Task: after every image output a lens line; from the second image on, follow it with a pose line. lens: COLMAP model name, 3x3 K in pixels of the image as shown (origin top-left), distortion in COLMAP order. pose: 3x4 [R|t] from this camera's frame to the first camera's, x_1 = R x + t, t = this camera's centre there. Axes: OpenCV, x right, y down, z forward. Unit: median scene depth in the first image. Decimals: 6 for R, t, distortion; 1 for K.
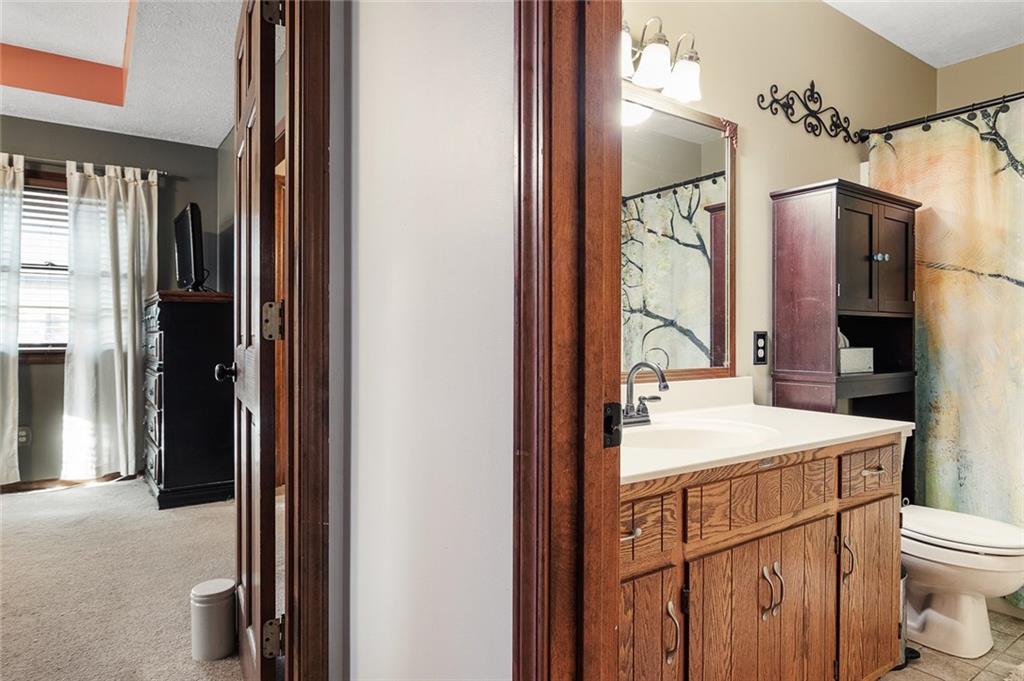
lens RADIAL K [[604.7, 0, 510.3], [0, 604.7, 339.5], [0, 0, 1]] dist [-0.002139, -0.002338]
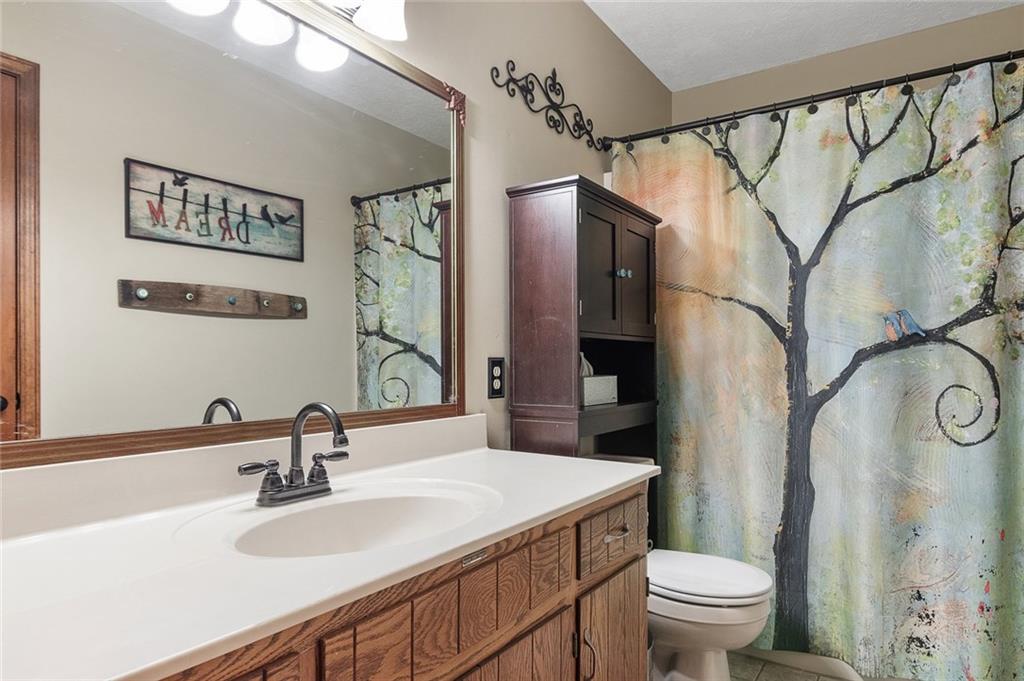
lens RADIAL K [[617.1, 0, 514.0], [0, 617.1, 363.0], [0, 0, 1]] dist [-0.000593, -0.000458]
pose [[0.931288, -0.004806, 0.364252, 0.132448], [0.006745, 0.999969, -0.004052, -0.002292], [-0.364221, 0.006231, 0.931292, 0.215221]]
